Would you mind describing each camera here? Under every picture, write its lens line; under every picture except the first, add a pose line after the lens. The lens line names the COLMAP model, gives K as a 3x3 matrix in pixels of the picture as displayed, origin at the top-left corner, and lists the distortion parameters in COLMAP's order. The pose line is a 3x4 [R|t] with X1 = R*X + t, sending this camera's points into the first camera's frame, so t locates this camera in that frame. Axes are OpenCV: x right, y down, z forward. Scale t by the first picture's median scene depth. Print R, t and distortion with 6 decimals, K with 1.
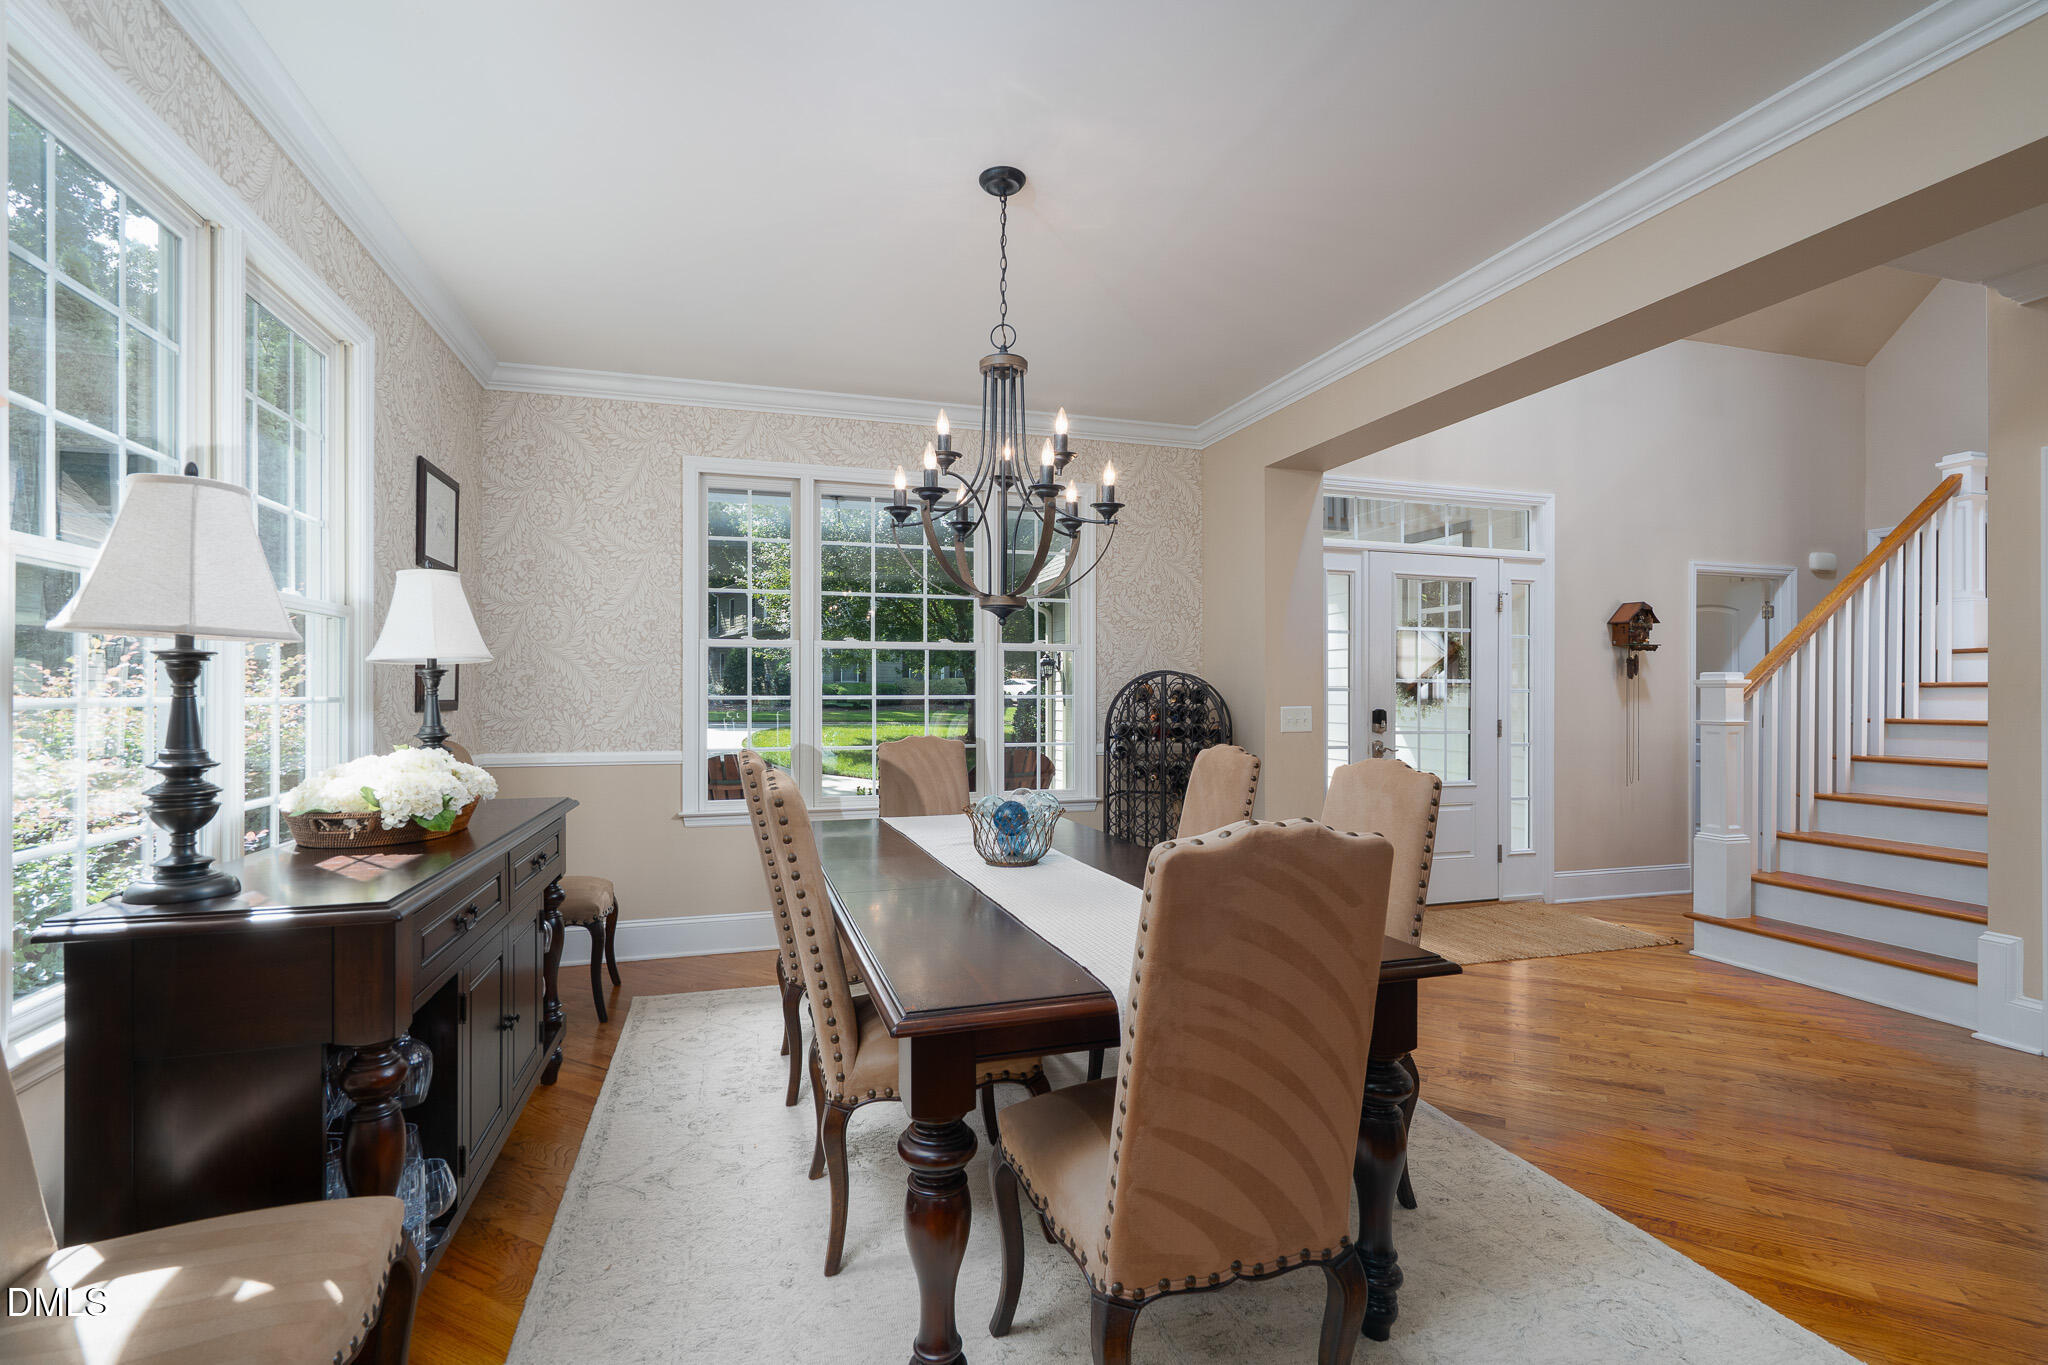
lens RADIAL K [[978.0, 0, 1037.0], [0, 978.0, 694.7], [0, 0, 1]] dist [-0.007806, 0.001283]
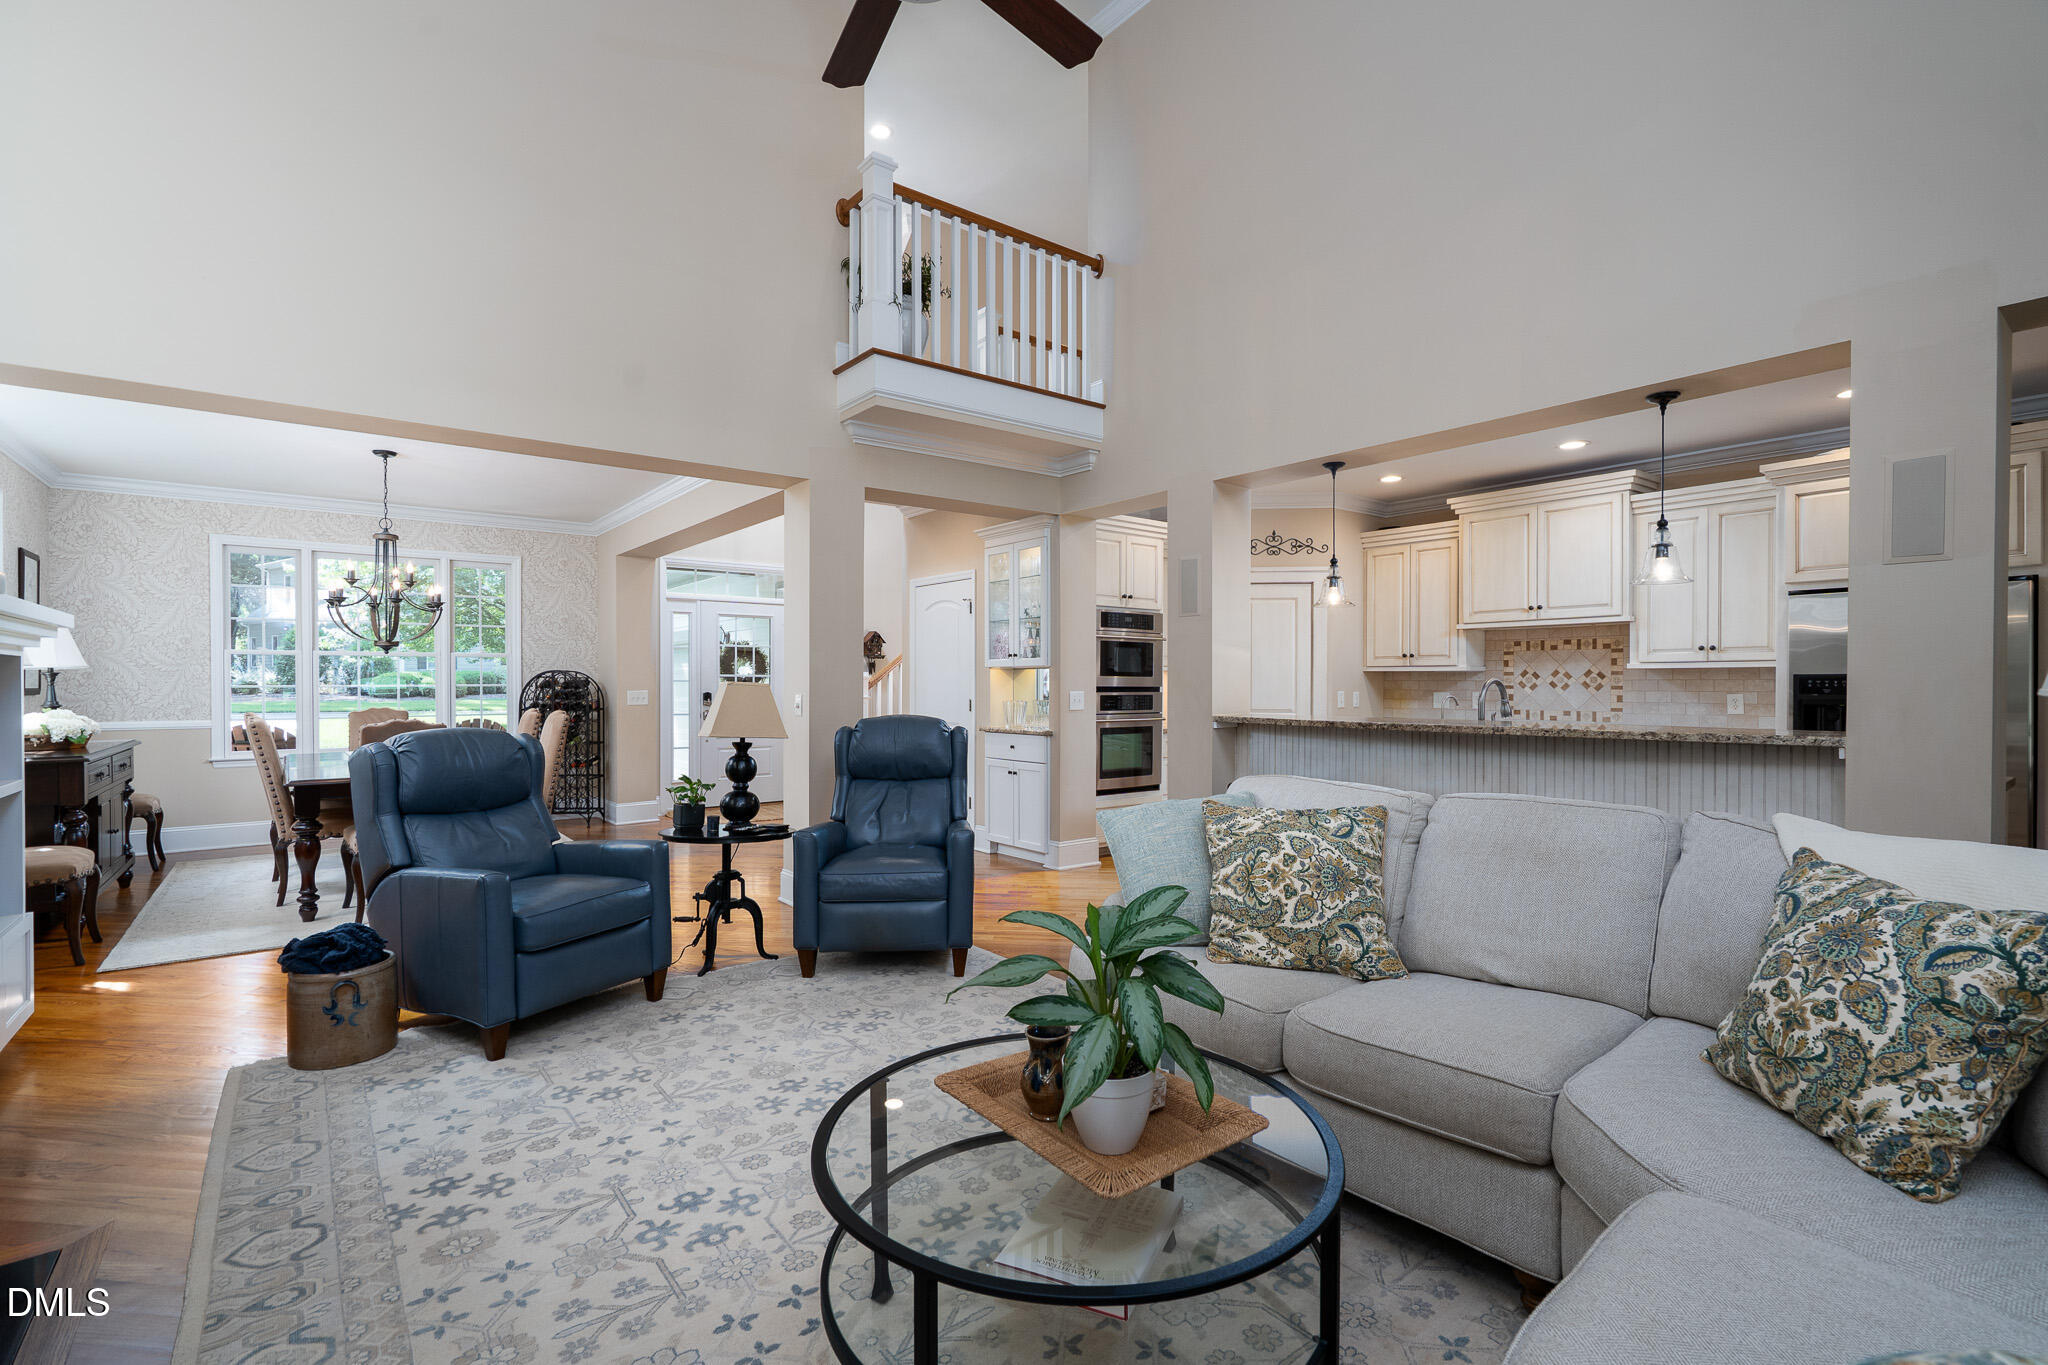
lens RADIAL K [[937.8, 0, 1019.2], [0, 937.8, 693.8], [0, 0, 1]] dist [-0.000640, -0.001188]
pose [[0.937178, -0.005806, 0.348804, 0.318968], [0.001368, 0.999915, 0.012967, -0.003041], [-0.348850, -0.011675, 0.937106, -0.838009]]
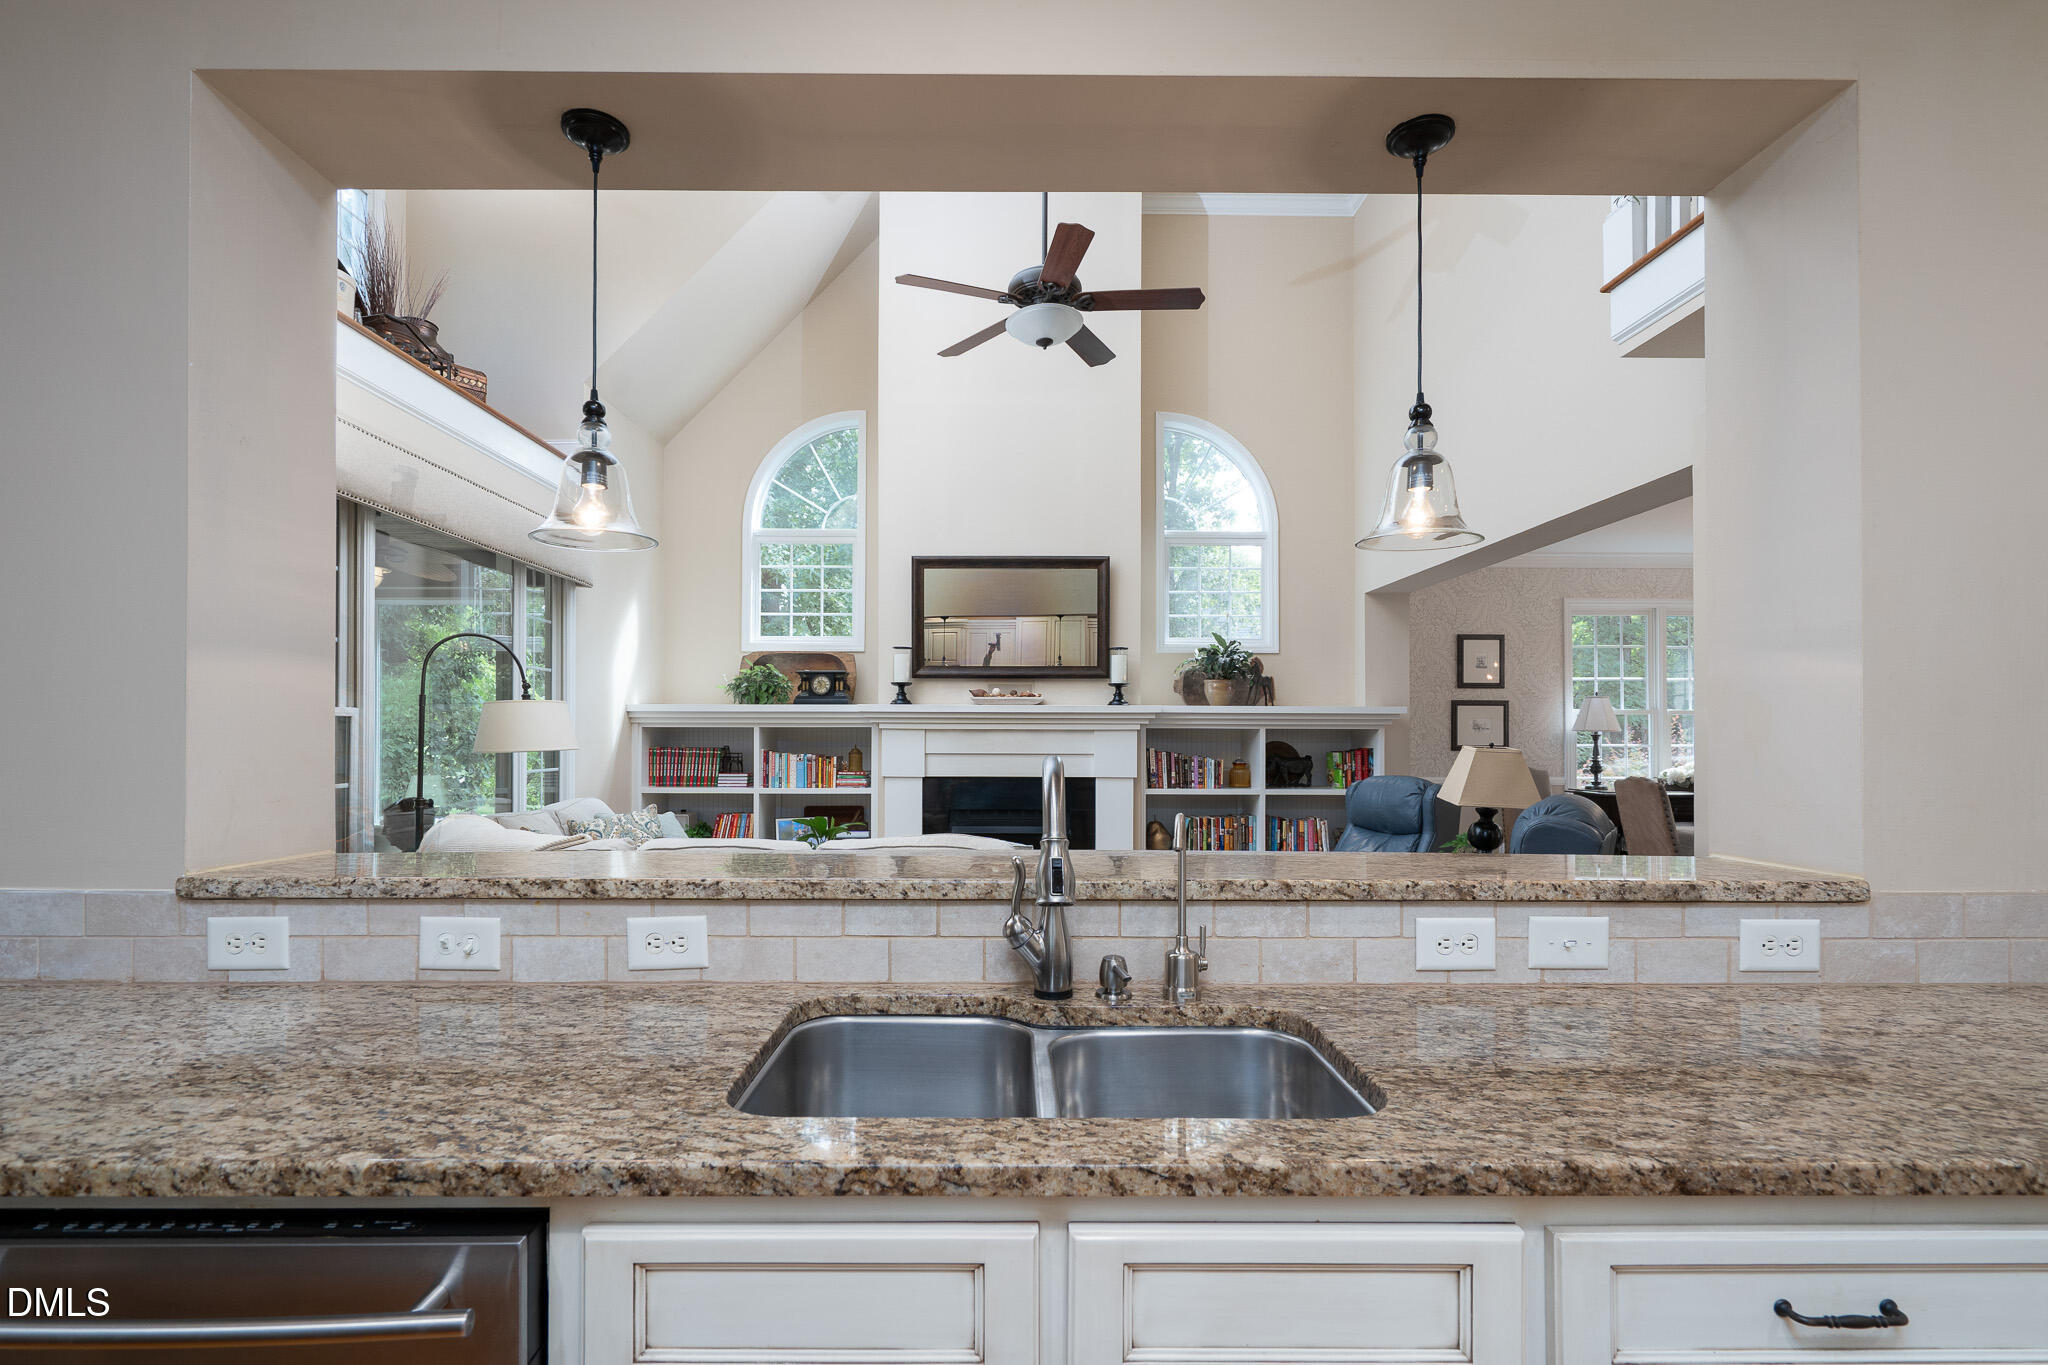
lens RADIAL K [[937.8, 0, 1013.2], [0, 937.8, 732.7], [0, 0, 1]] dist [-0.000640, -0.001188]
pose [[-0.295194, -0.003837, -0.955429, 1.282615], [-0.001449, 0.999993, -0.003568, -0.011669], [0.955436, 0.000331, -0.295198, -0.107472]]
